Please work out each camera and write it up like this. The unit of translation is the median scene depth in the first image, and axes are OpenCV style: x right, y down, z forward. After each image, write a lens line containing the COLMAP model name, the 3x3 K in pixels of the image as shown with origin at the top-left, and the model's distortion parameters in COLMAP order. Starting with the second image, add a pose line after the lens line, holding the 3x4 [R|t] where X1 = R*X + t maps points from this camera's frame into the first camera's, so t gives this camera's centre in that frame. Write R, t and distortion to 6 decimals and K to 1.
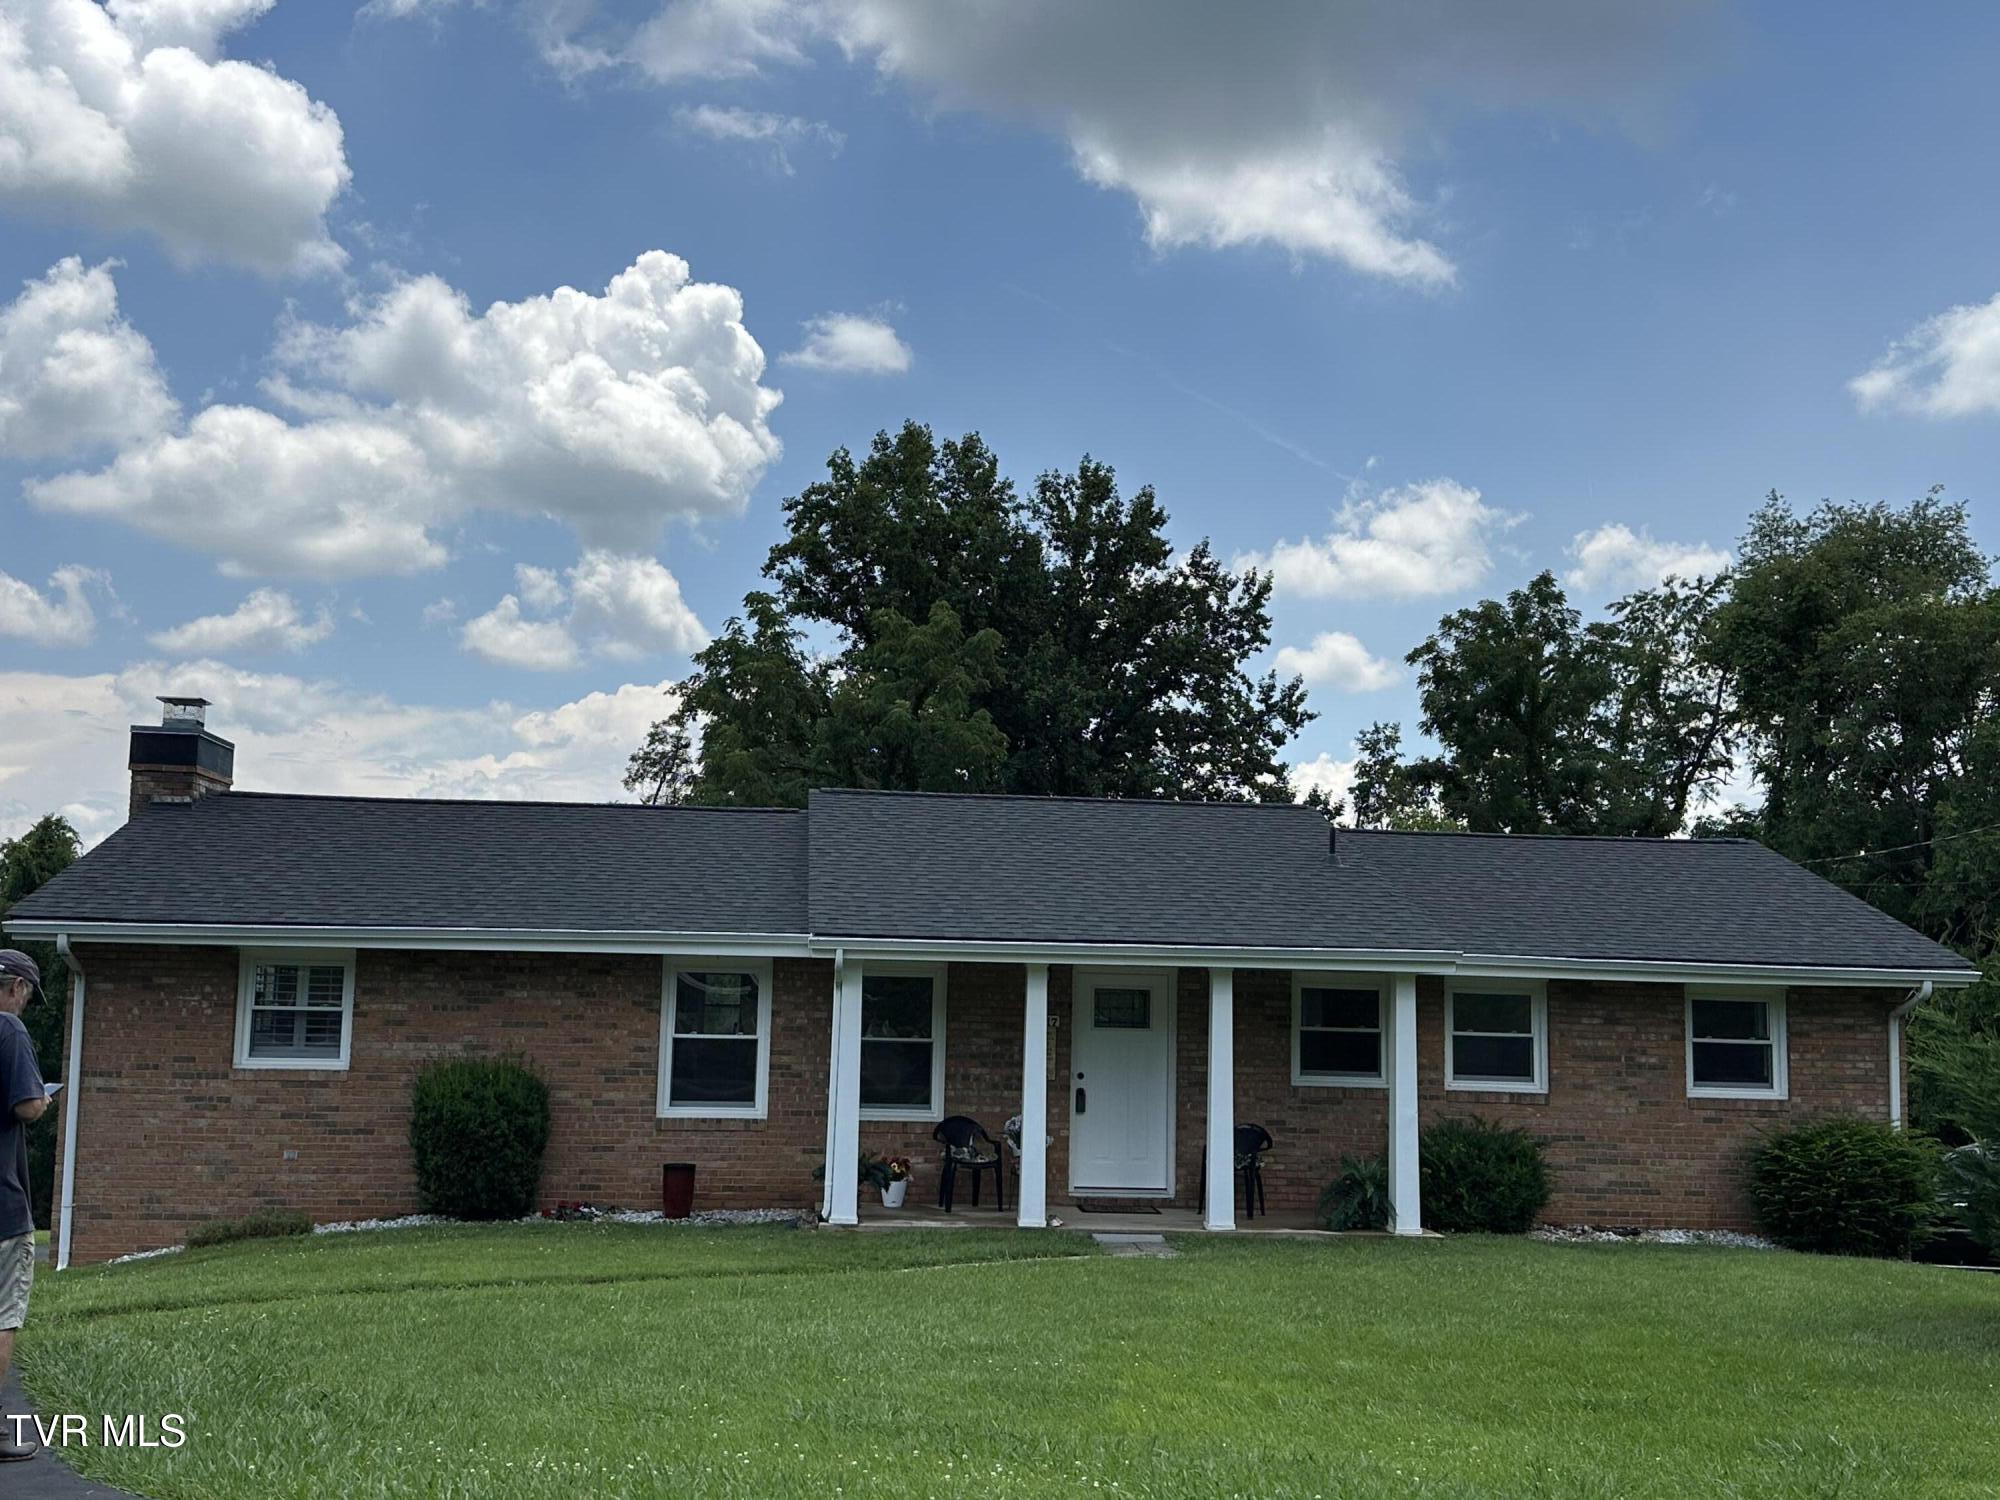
lens RADIAL K [[2112.9, 0, 993.0], [0, 2112.9, 754.7], [0, 0, 1]] dist [0.200380, -0.423239]
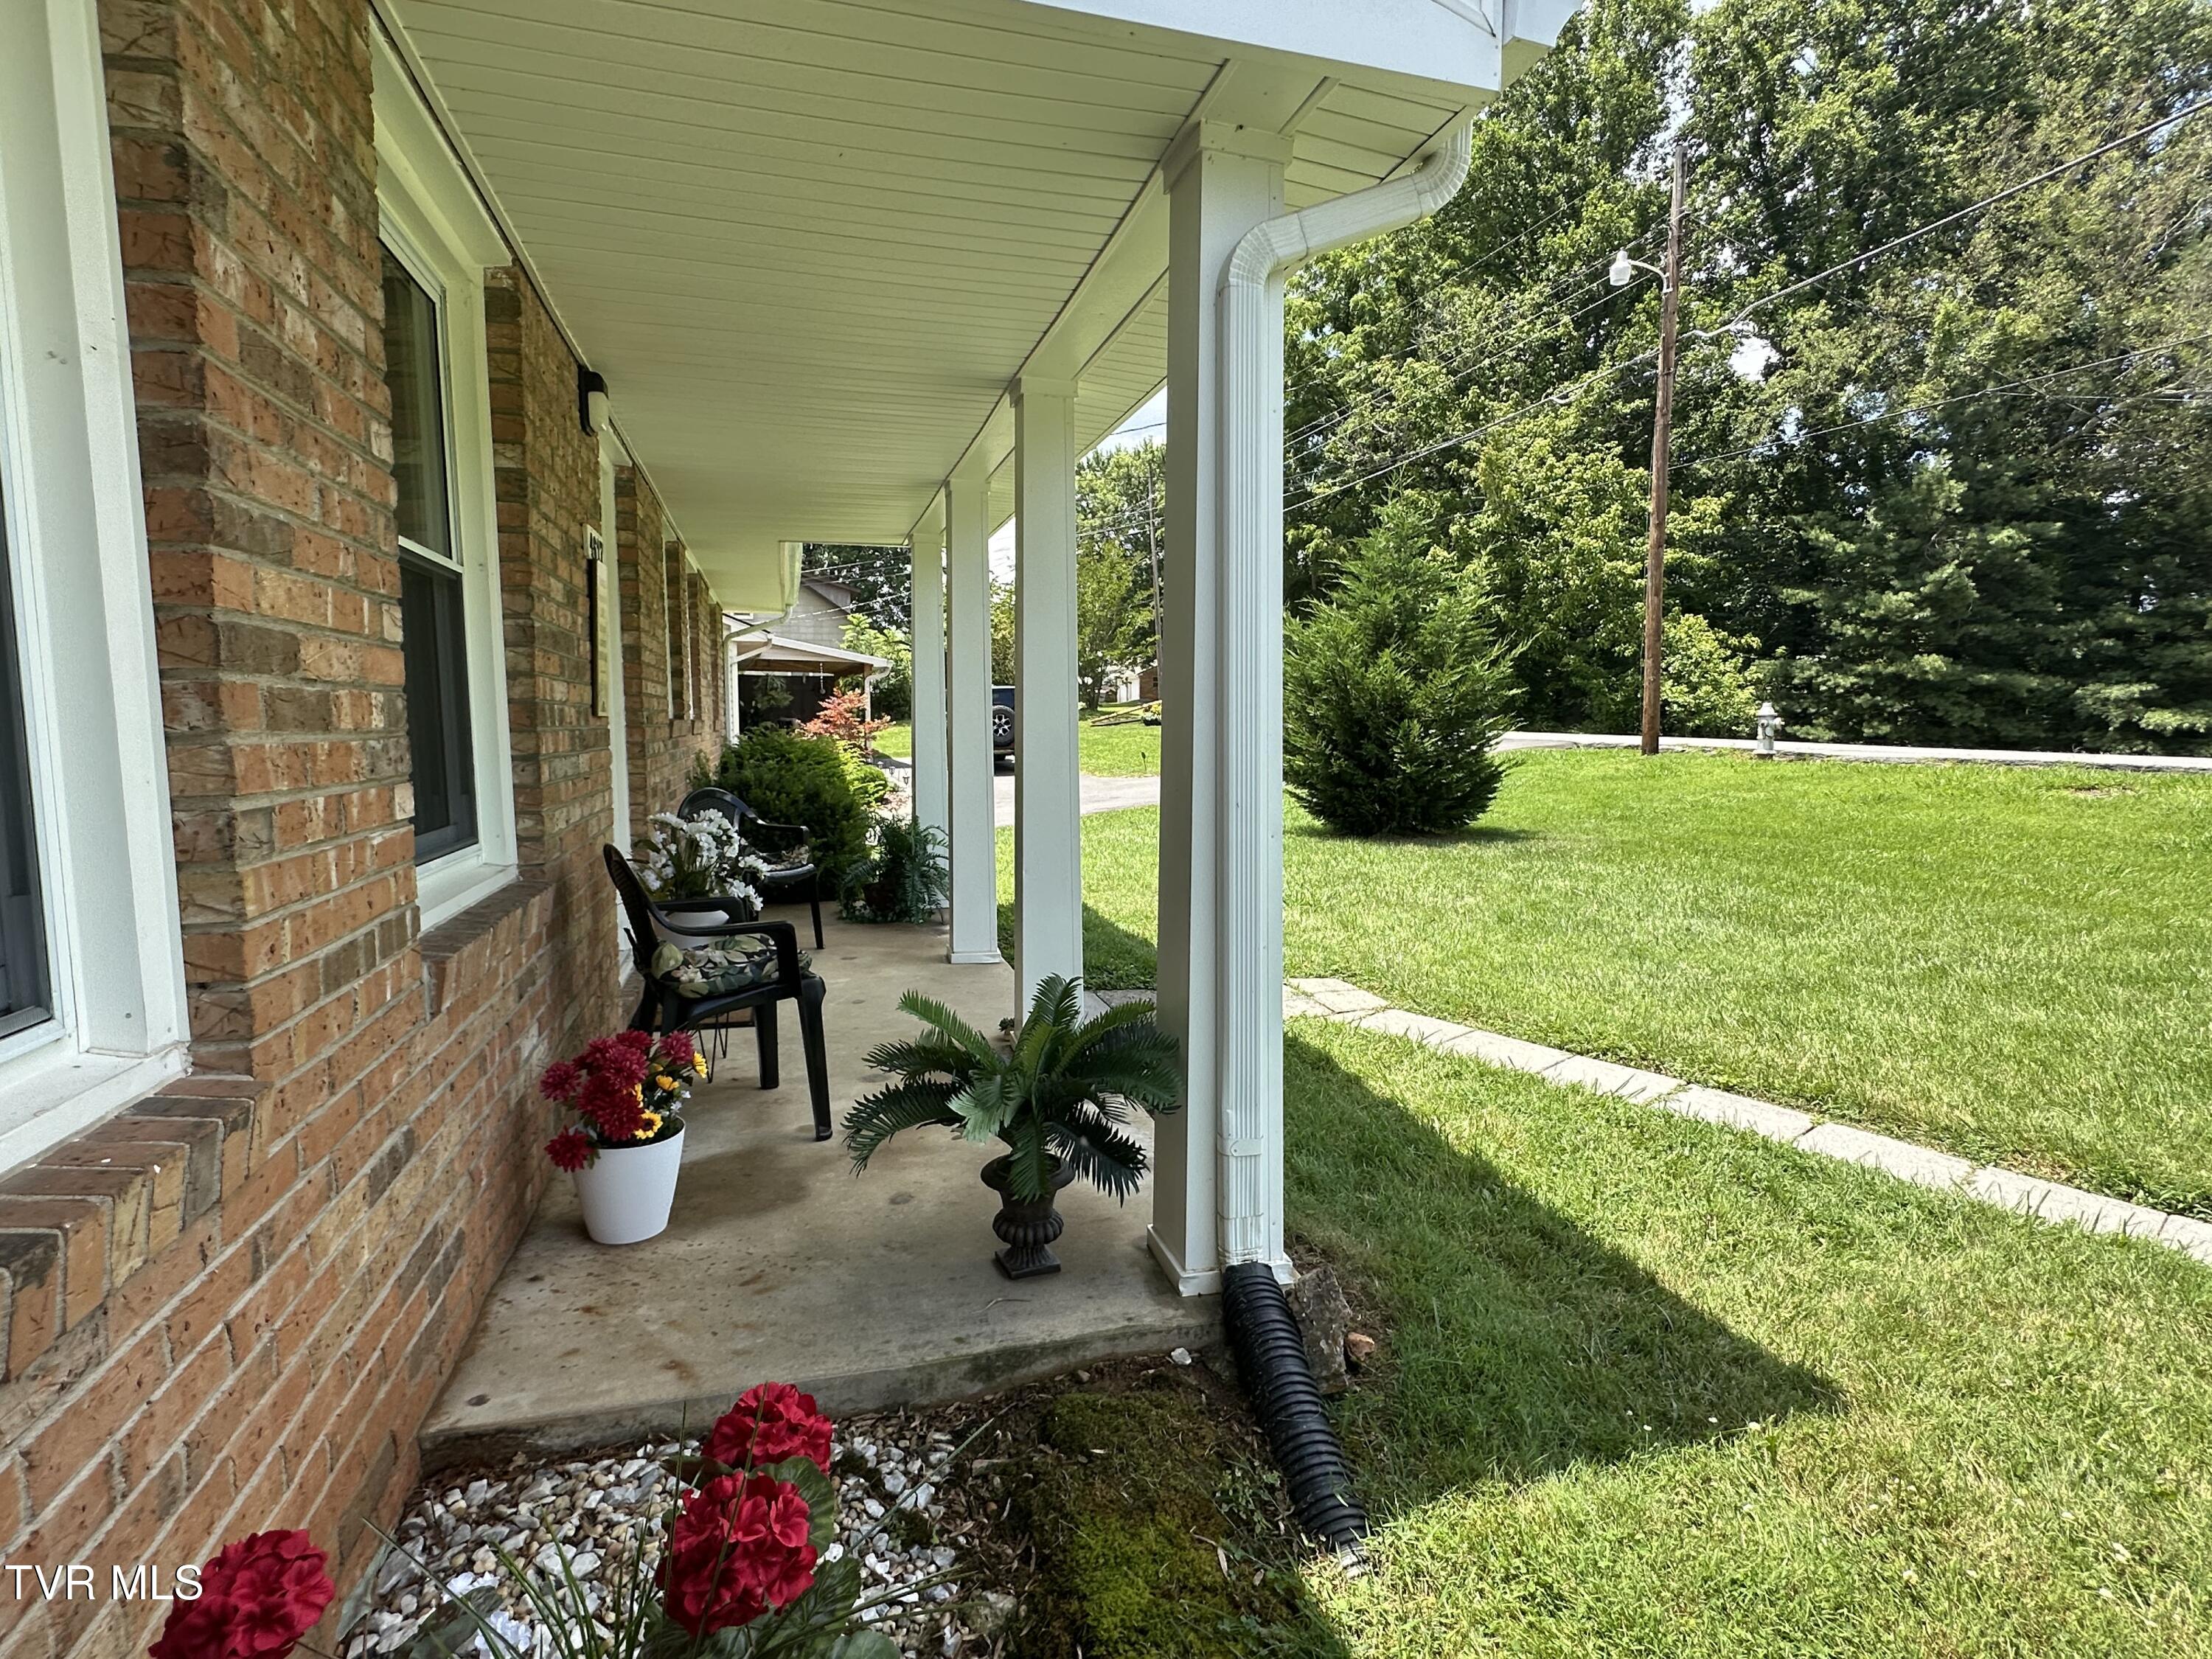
lens RADIAL K [[1129.7, 0, 1106.0], [0, 1129.7, 829.5], [0, 0, 1]] dist [-0.004261, 0.000670]
pose [[-0.173519, -0.118864, 0.977631, -0.174621], [-0.114553, 0.988387, 0.099840, 0.143870], [-0.978146, -0.094666, -0.185120, 0.954234]]
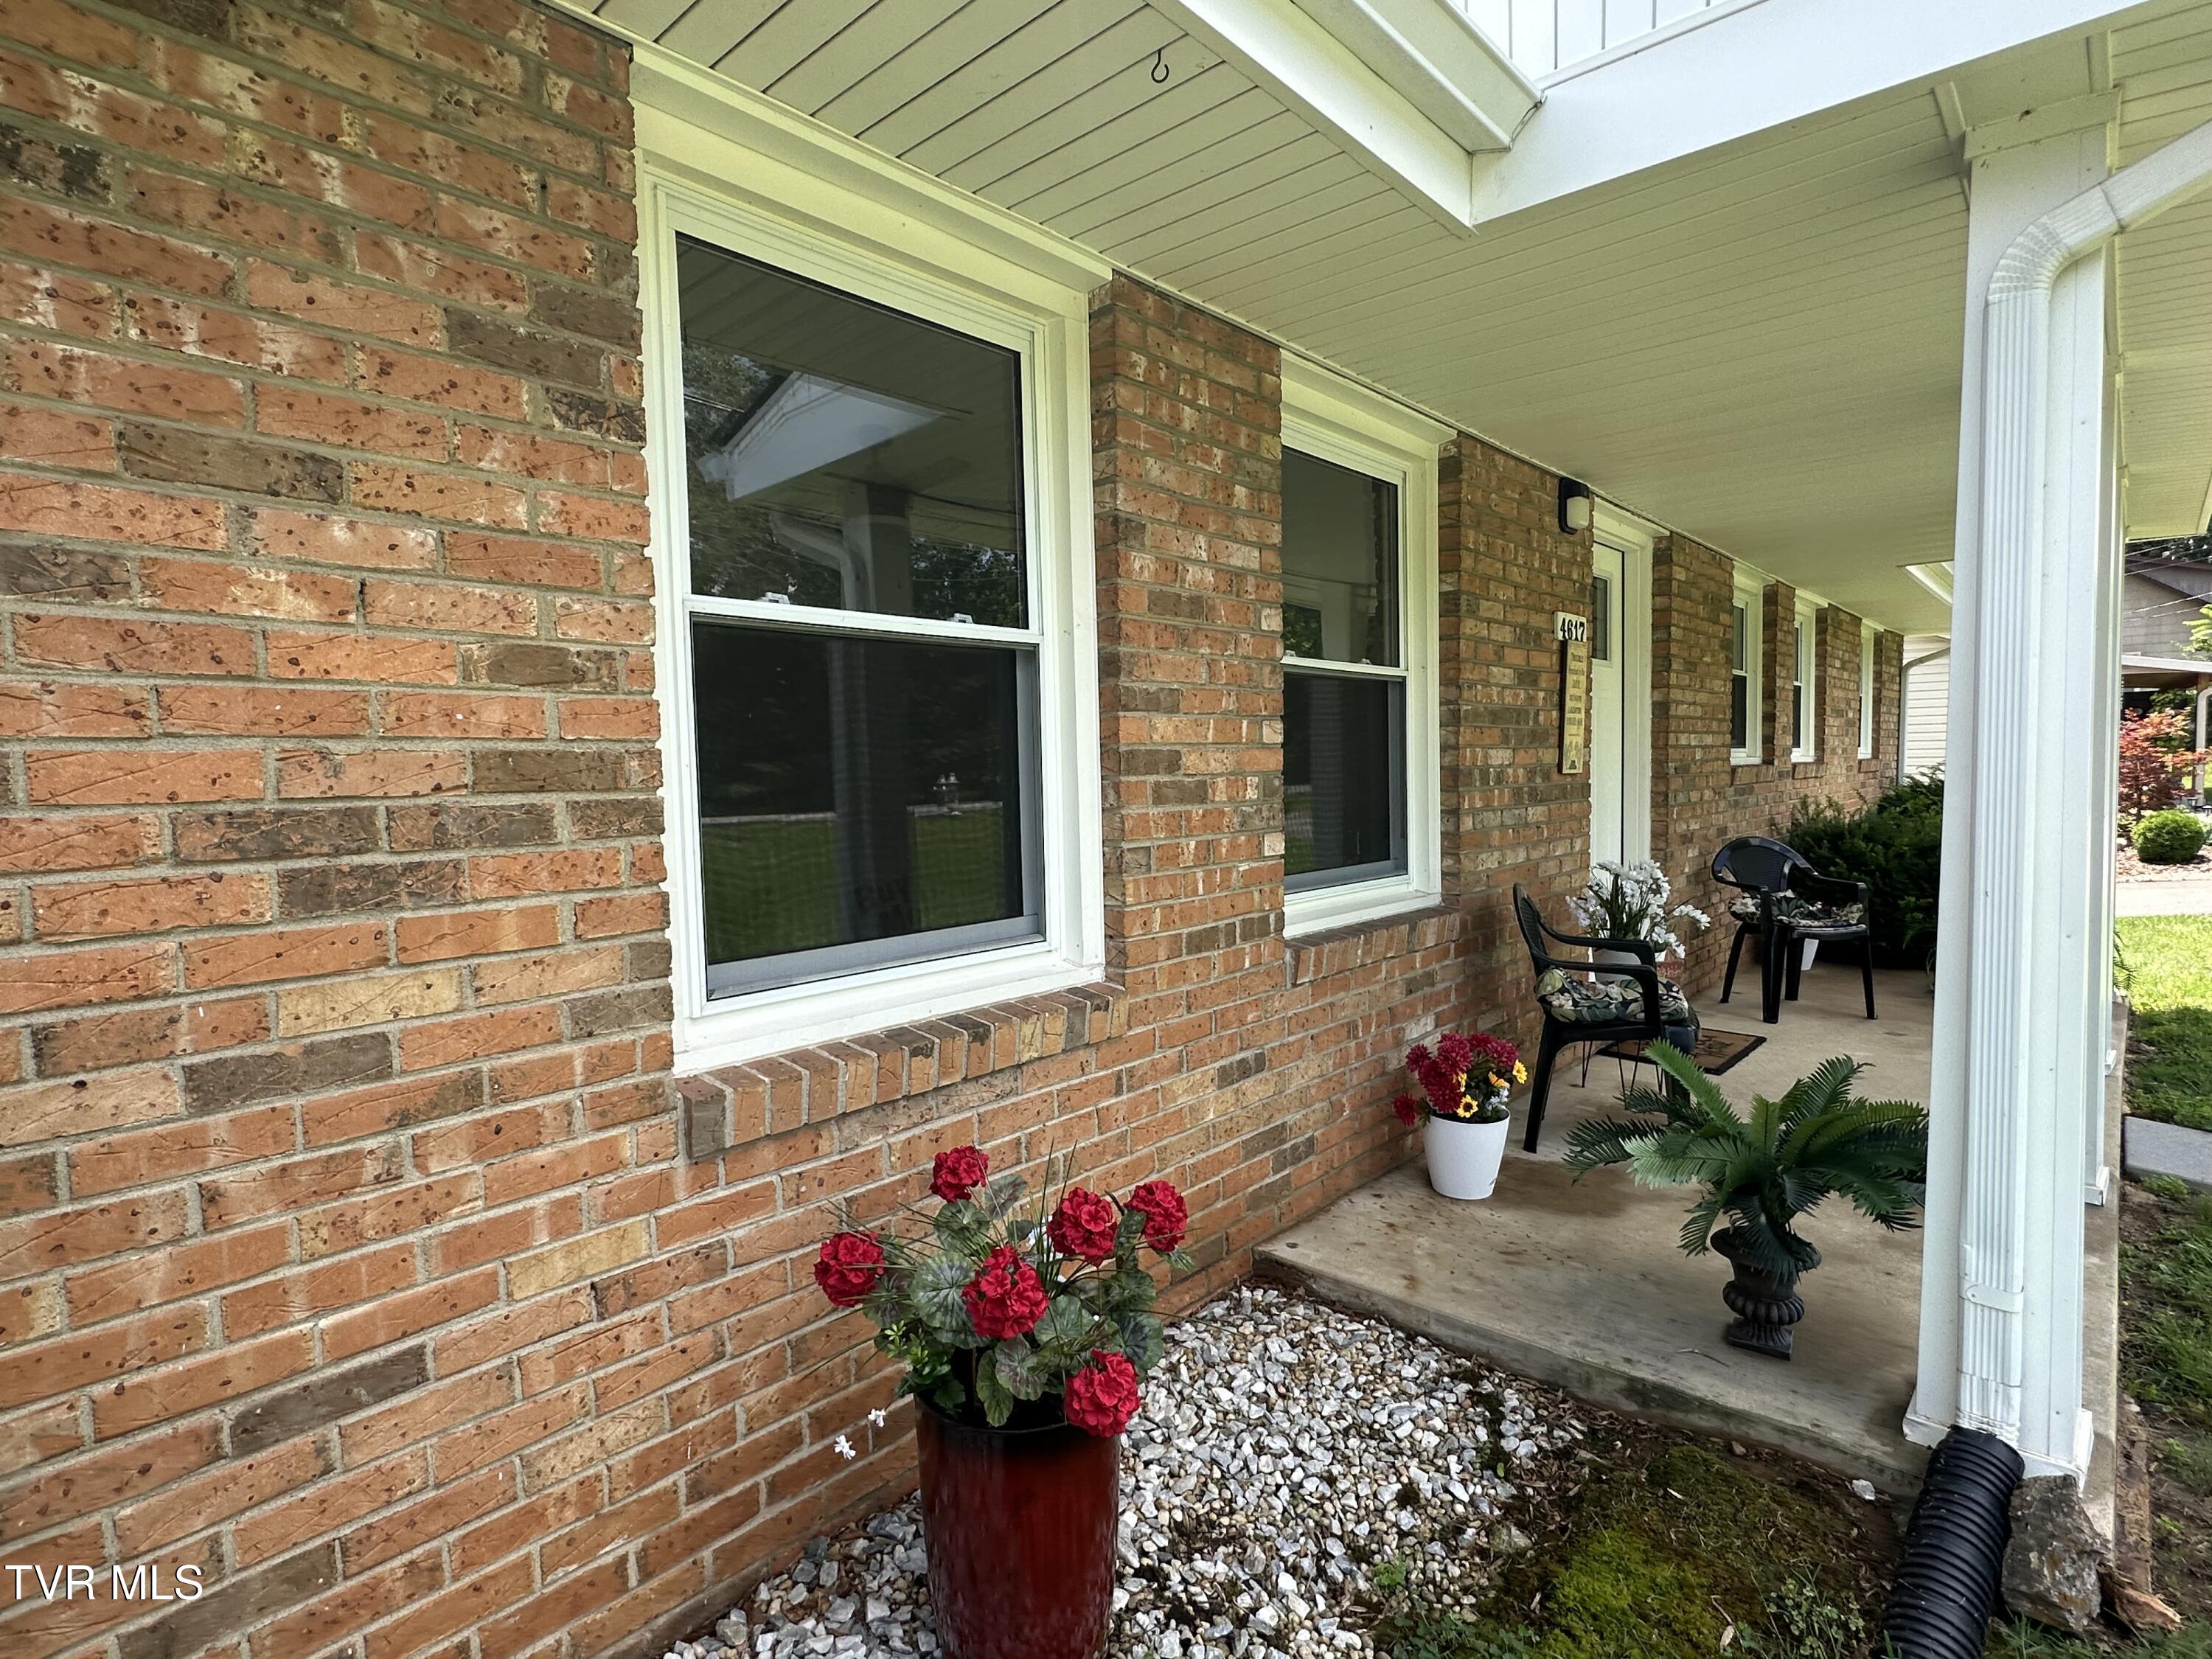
lens RADIAL K [[1135.7, 0, 1105.9], [0, 1135.7, 836.3], [0, 0, 1]] dist [-0.002488, 0.000019]
pose [[0.740603, -0.080055, 0.667157, -0.187238], [-0.039488, 0.985976, 0.162146, 0.133733], [-0.670782, -0.146431, 0.727056, 0.902984]]
